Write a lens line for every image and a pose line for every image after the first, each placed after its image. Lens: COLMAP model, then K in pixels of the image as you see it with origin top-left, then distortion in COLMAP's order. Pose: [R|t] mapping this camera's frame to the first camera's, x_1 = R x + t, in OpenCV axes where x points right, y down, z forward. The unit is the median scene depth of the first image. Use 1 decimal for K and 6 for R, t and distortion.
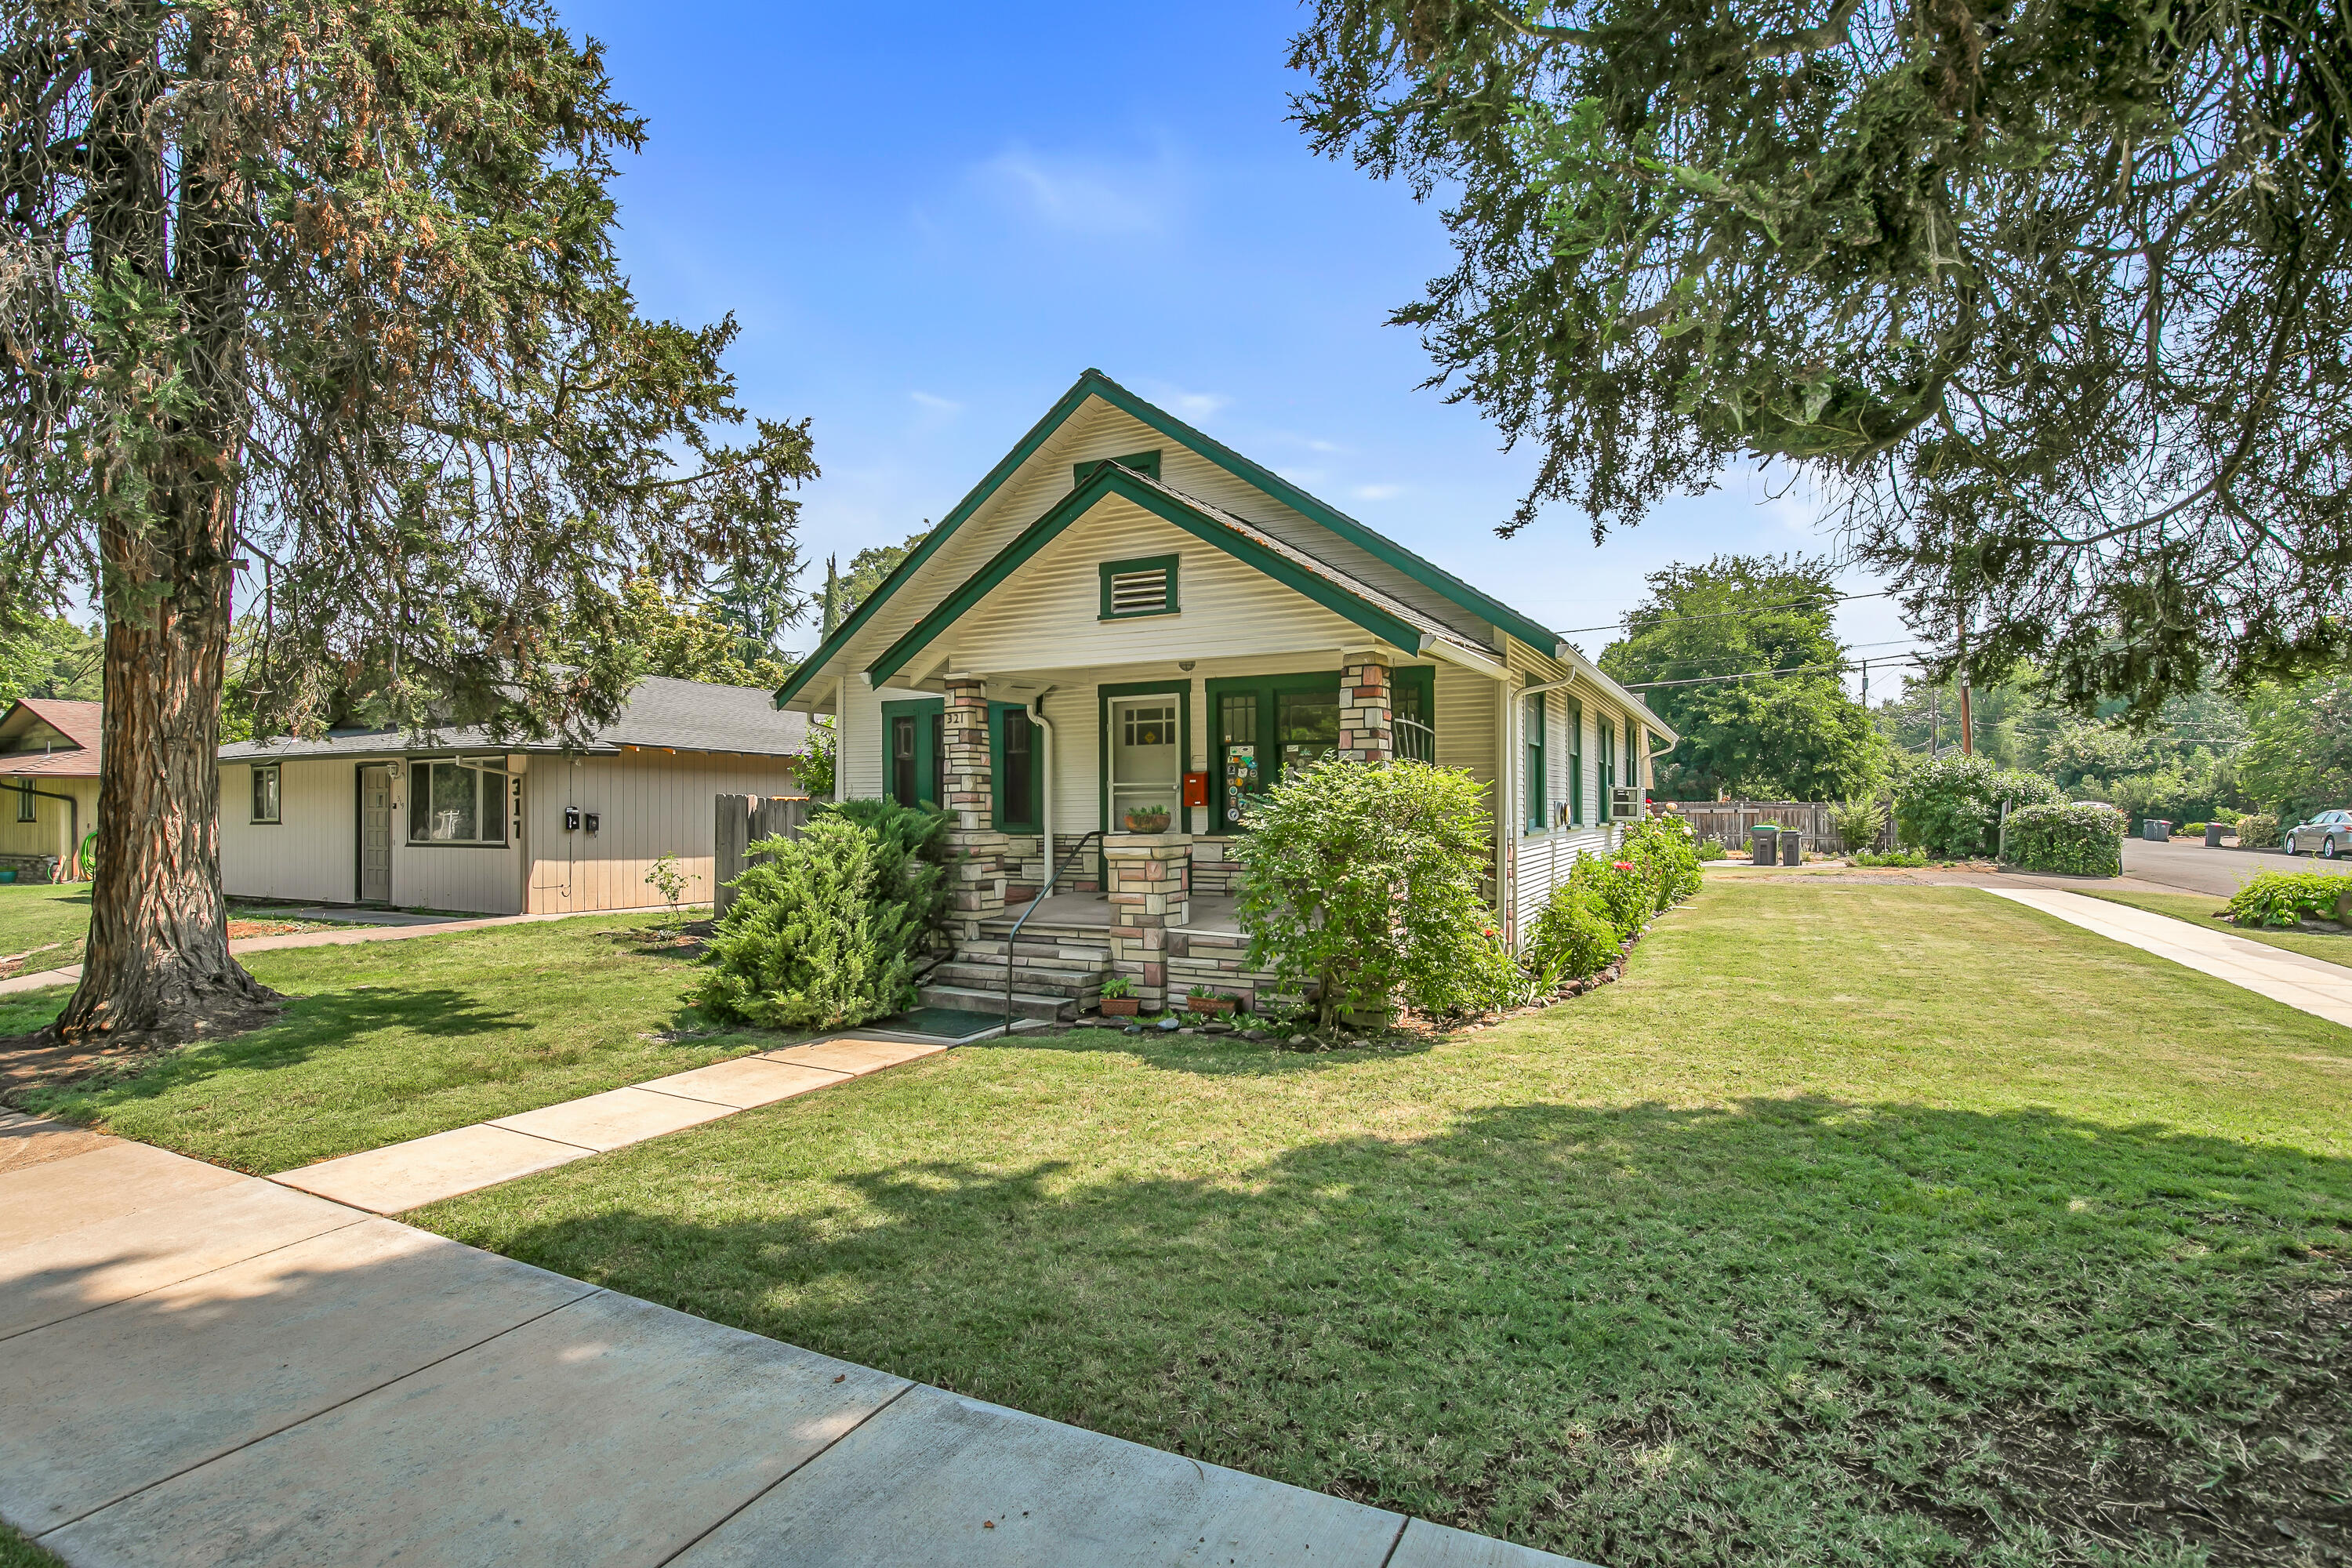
lens RADIAL K [[1089.3, 0, 1161.4], [0, 1089.3, 783.3], [0, 0, 1]] dist [-0.001372, -0.000232]
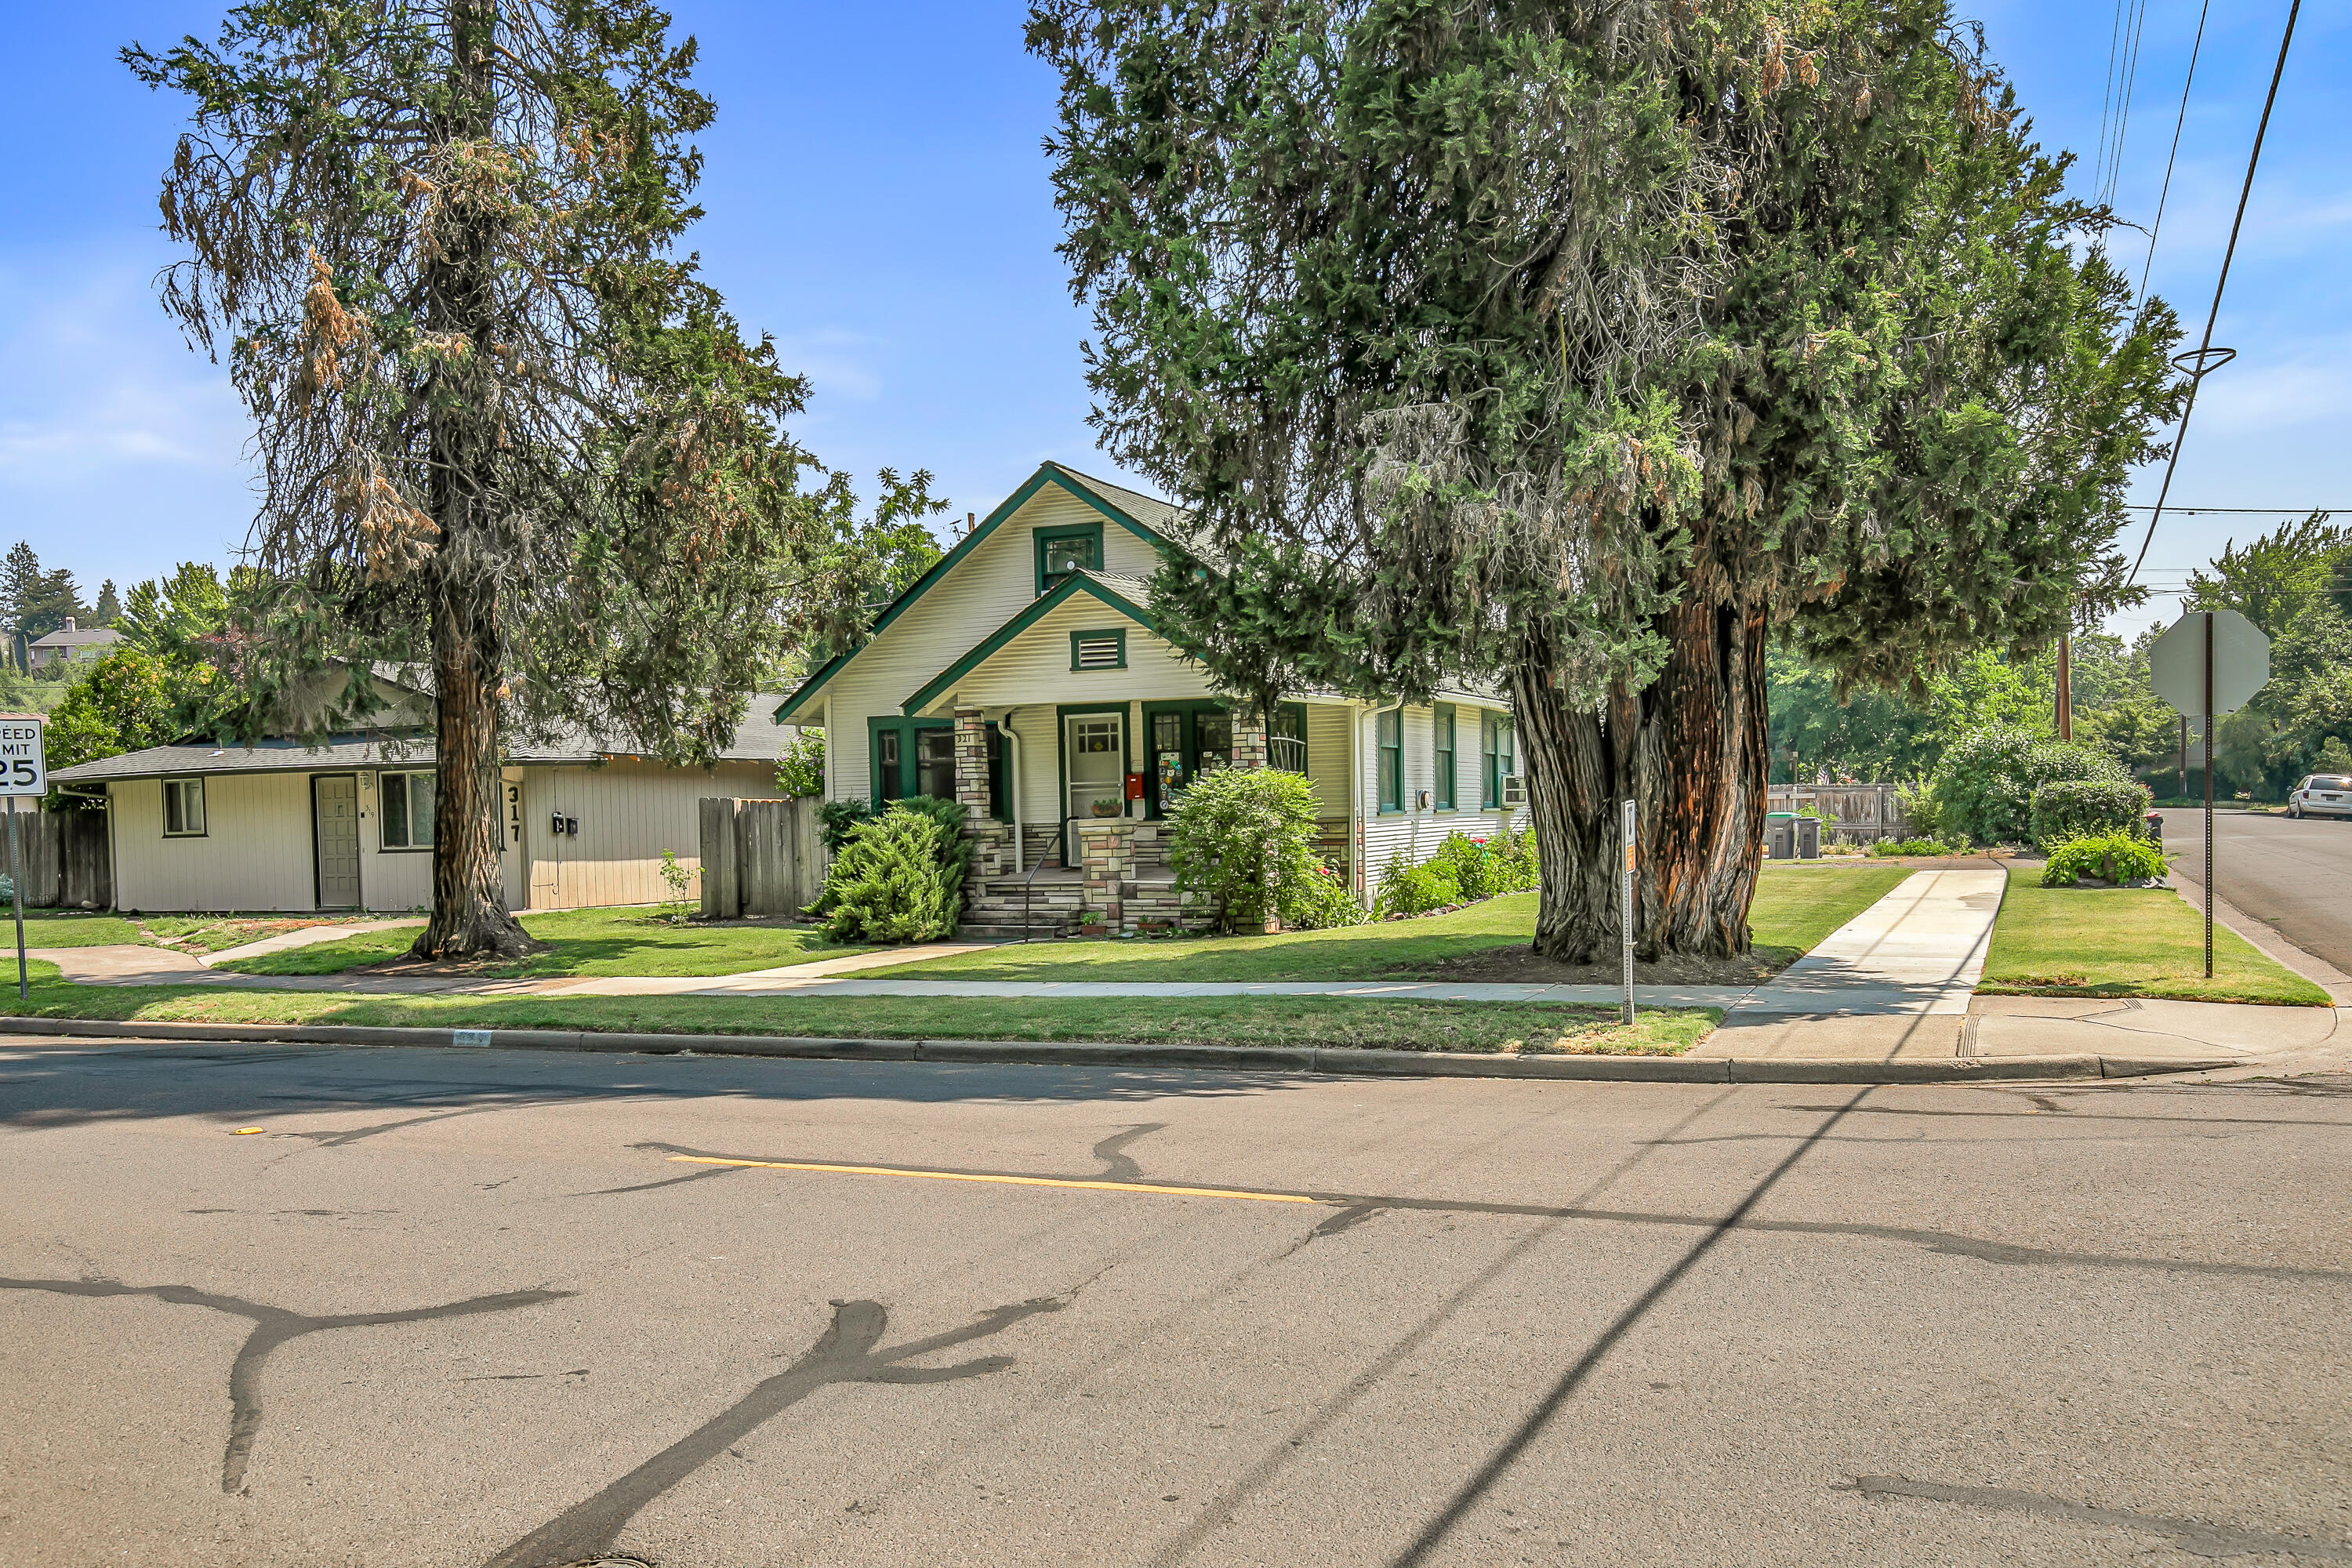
lens RADIAL K [[1765.7, 0, 1176.3], [0, 1765.7, 786.3], [0, 0, 1]] dist [-0.002797, -0.000309]
pose [[0.996788, -0.019321, 0.077724, -0.094952], [0.018559, 0.999772, 0.010523, -0.017324], [-0.077909, -0.009047, 0.996919, -1.259601]]
